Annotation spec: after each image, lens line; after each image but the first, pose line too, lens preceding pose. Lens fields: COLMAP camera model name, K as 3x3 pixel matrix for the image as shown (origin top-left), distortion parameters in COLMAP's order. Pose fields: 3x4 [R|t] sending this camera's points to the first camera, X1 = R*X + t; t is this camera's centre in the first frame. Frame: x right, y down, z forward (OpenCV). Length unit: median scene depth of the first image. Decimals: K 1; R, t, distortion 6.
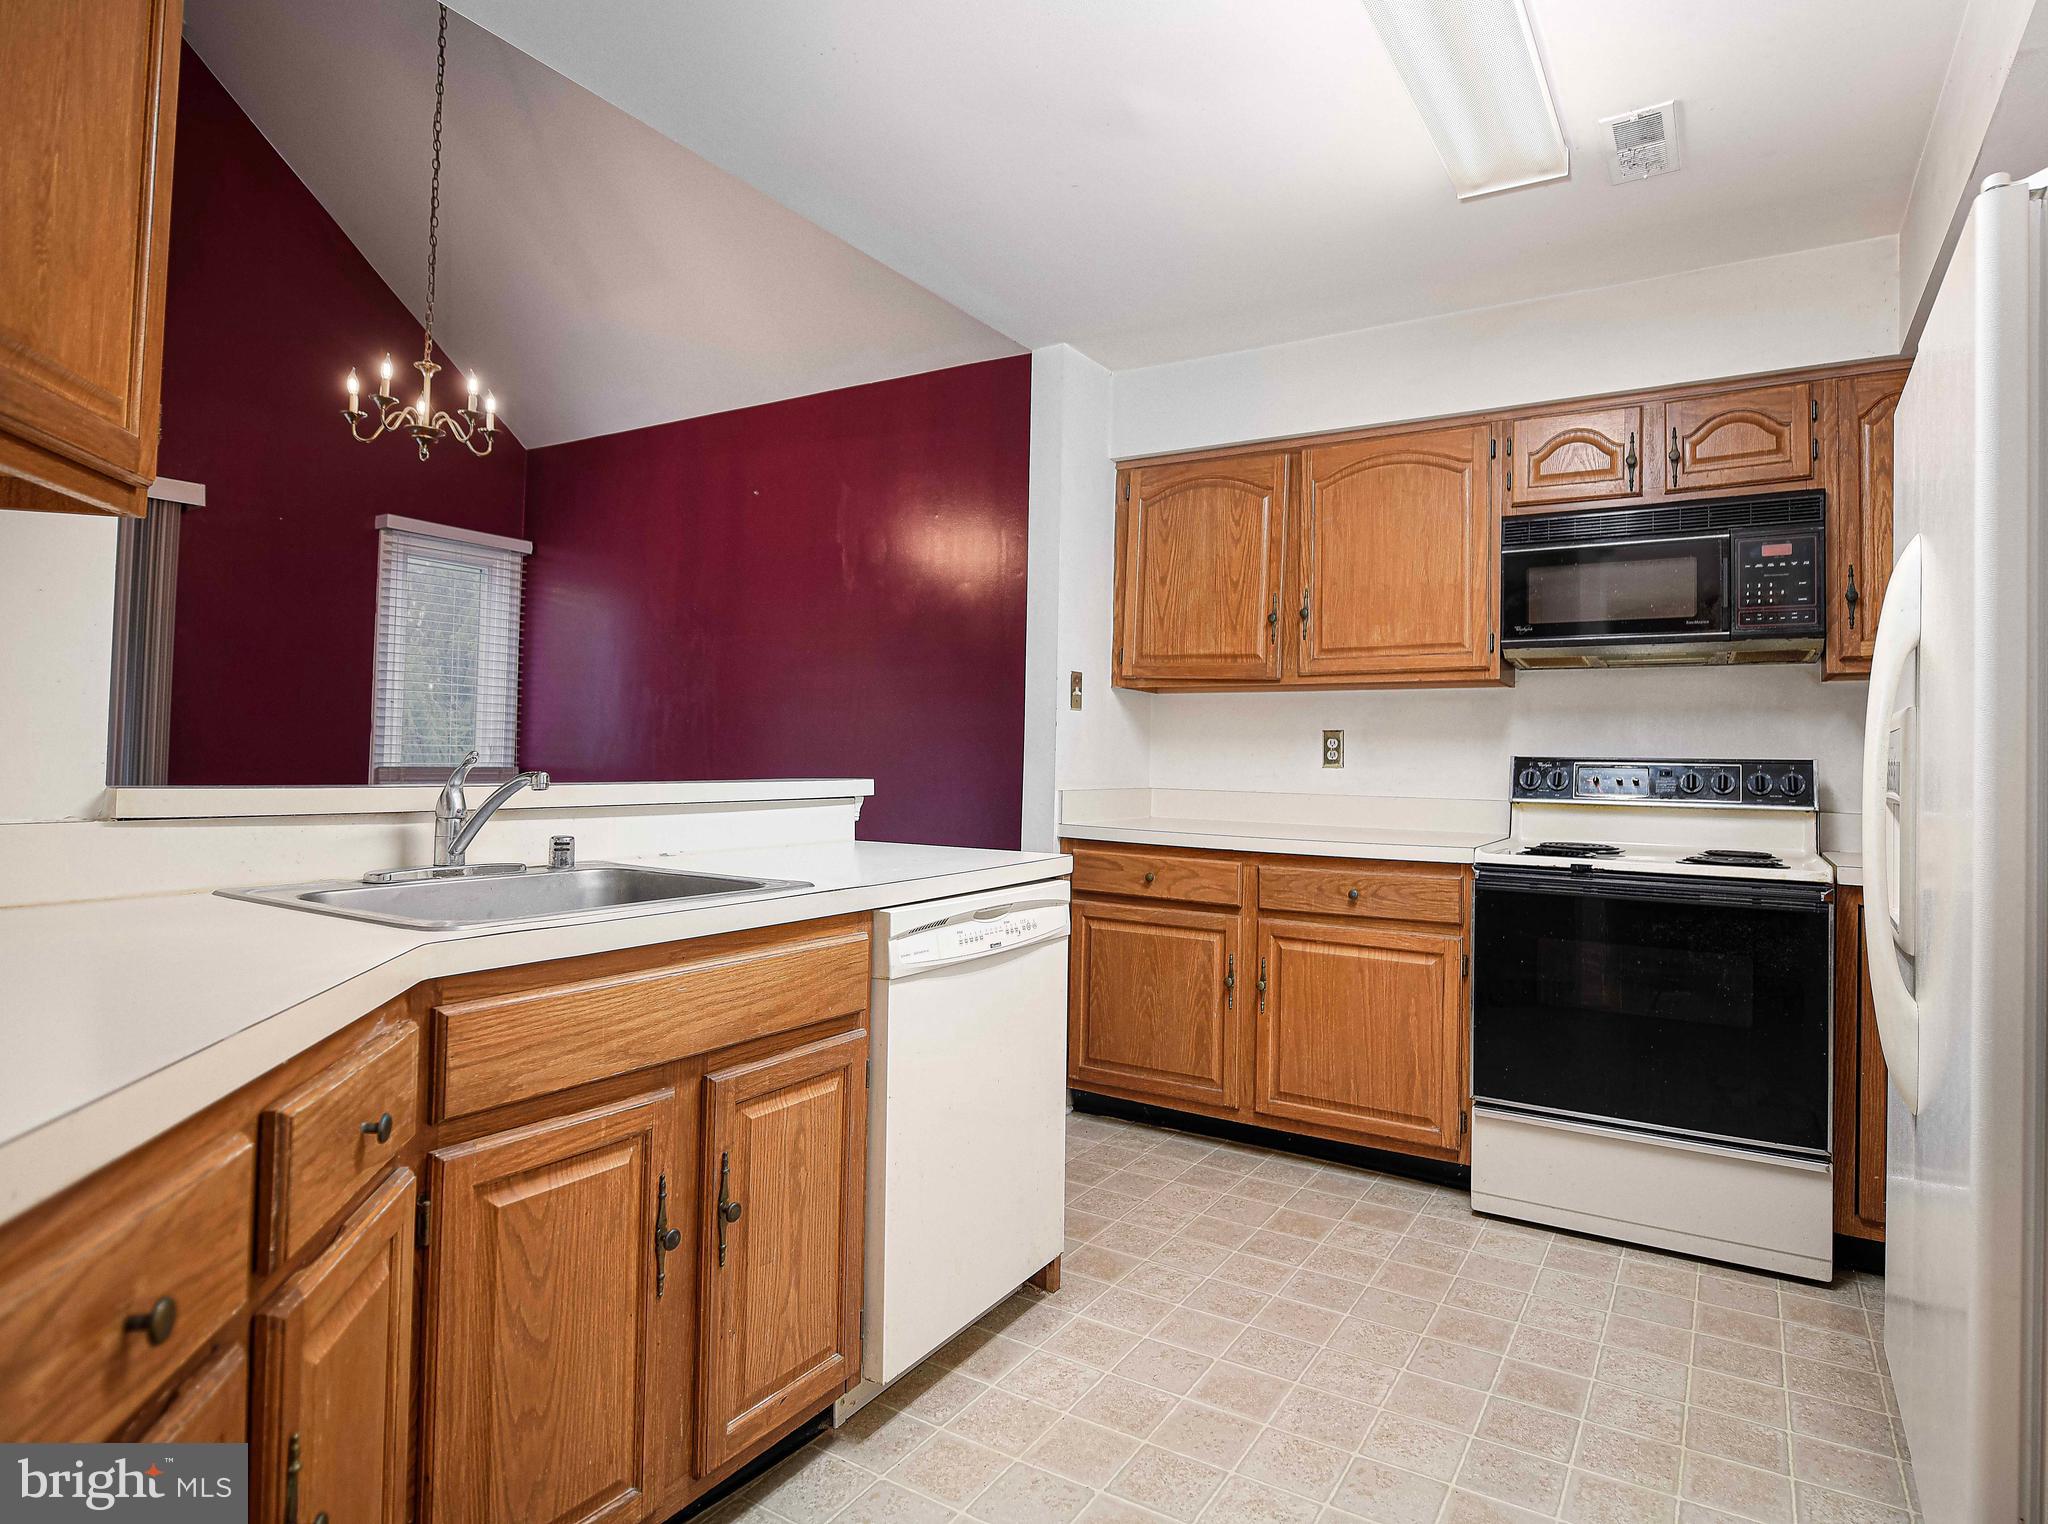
lens RADIAL K [[1171.8, 0, 1027.9], [0, 1171.8, 753.1], [0, 0, 1]] dist [0.005012, 0.000402]
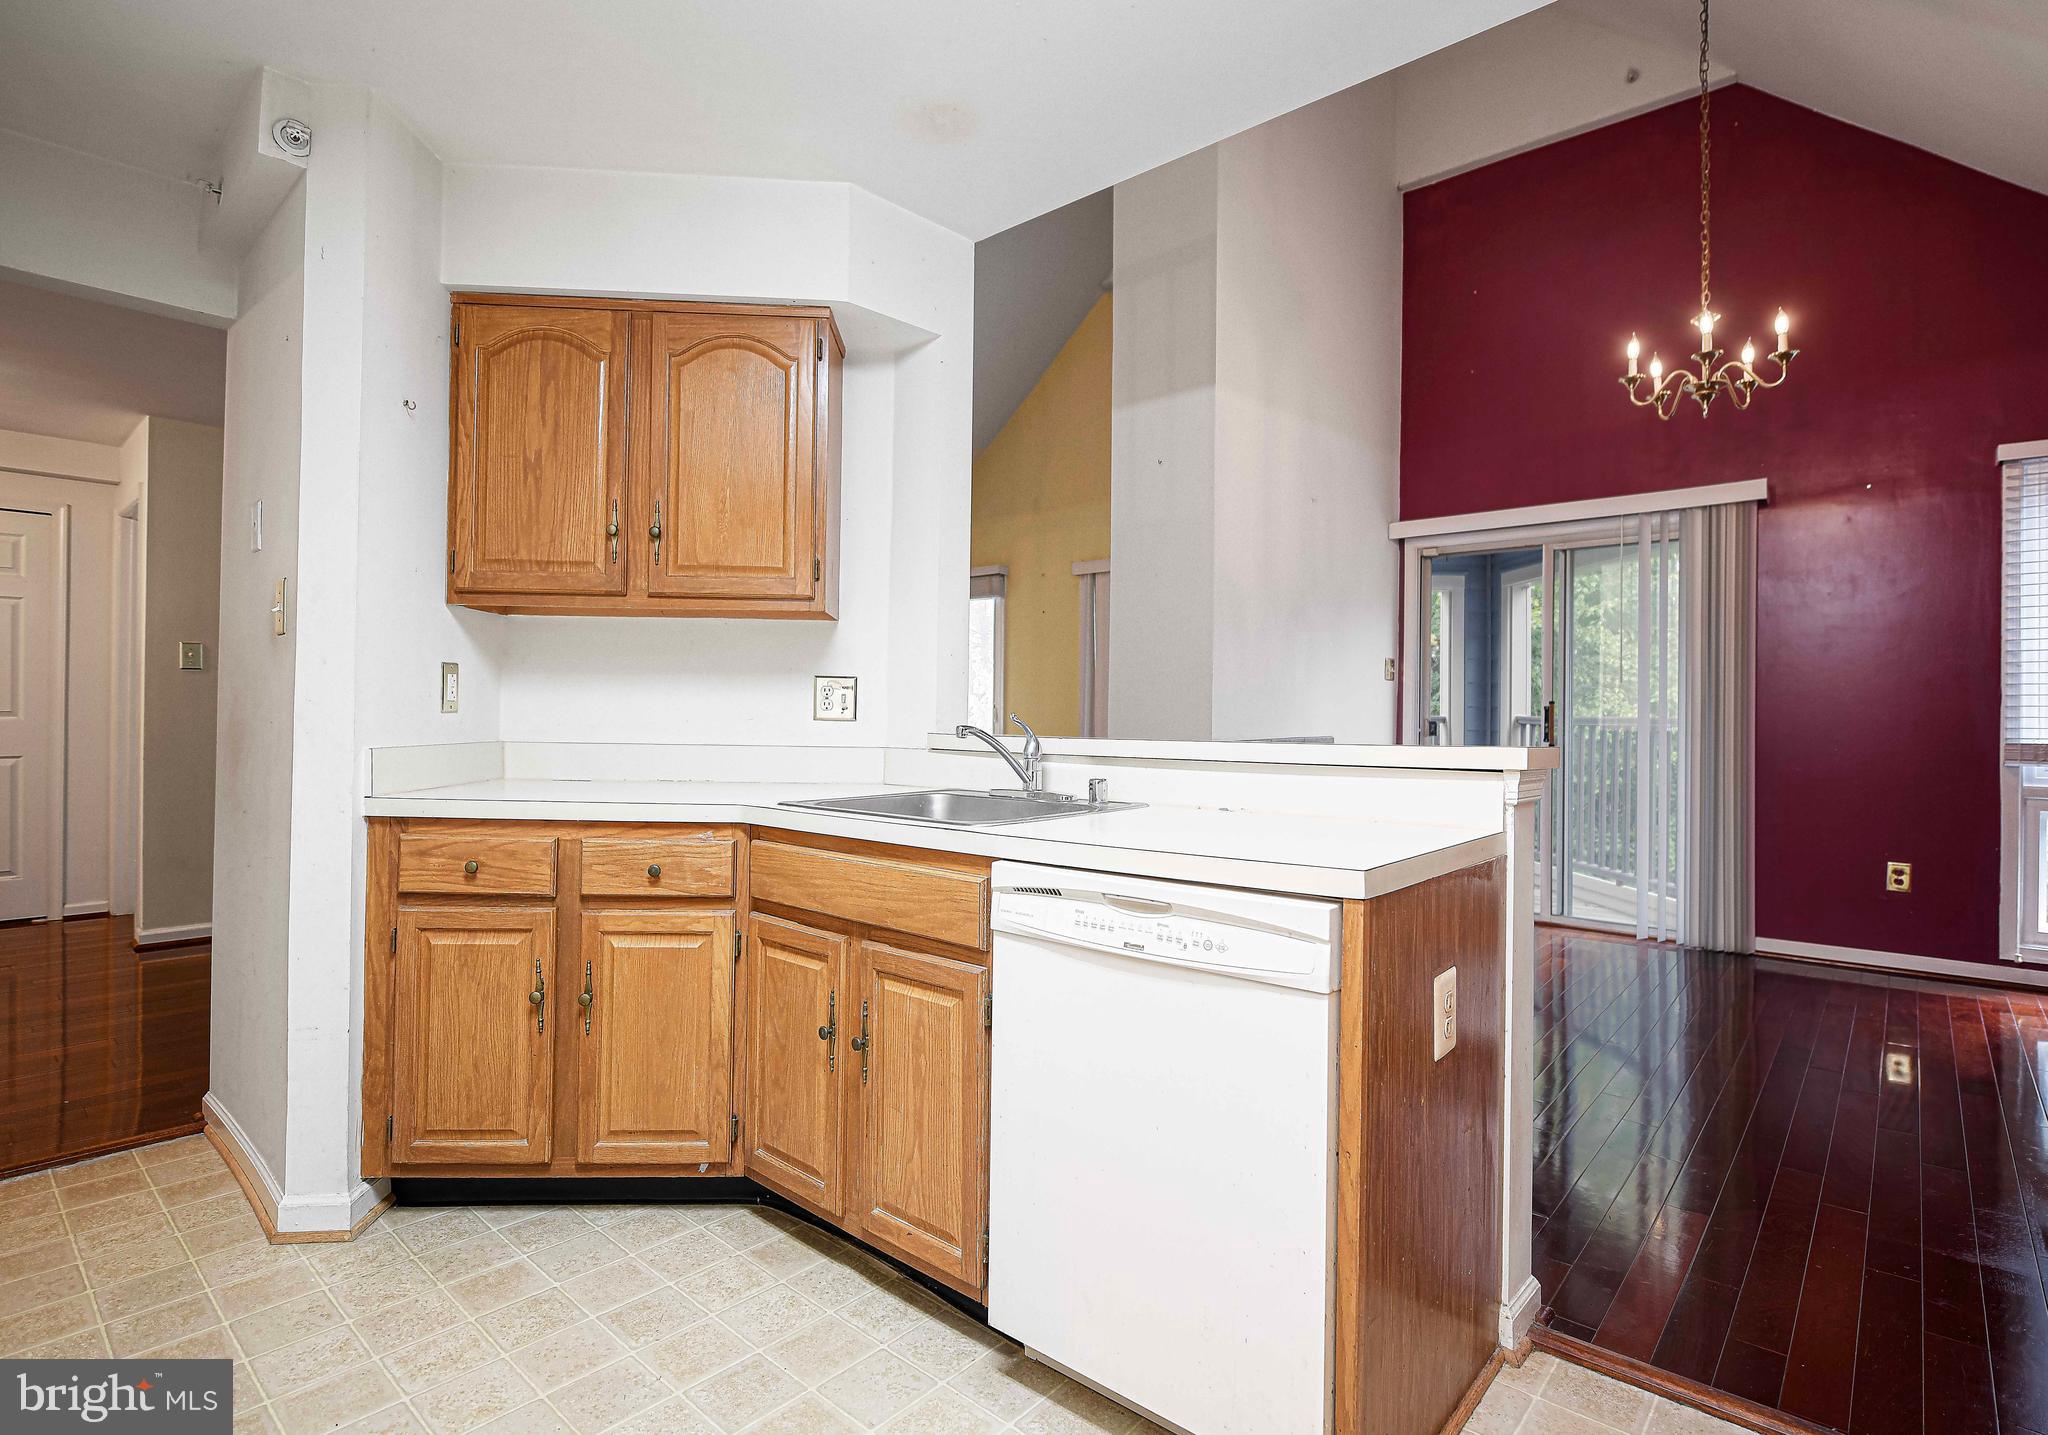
lens RADIAL K [[1003.9, 0, 1031.3], [0, 1003.9, 716.8], [0, 0, 1]] dist [-0.002957, -0.000277]
pose [[-0.157217, -0.014407, -0.987459, 0.705301], [-0.008054, 0.999879, -0.013306, 0.019030], [0.987531, 0.005861, -0.157314, 1.111562]]
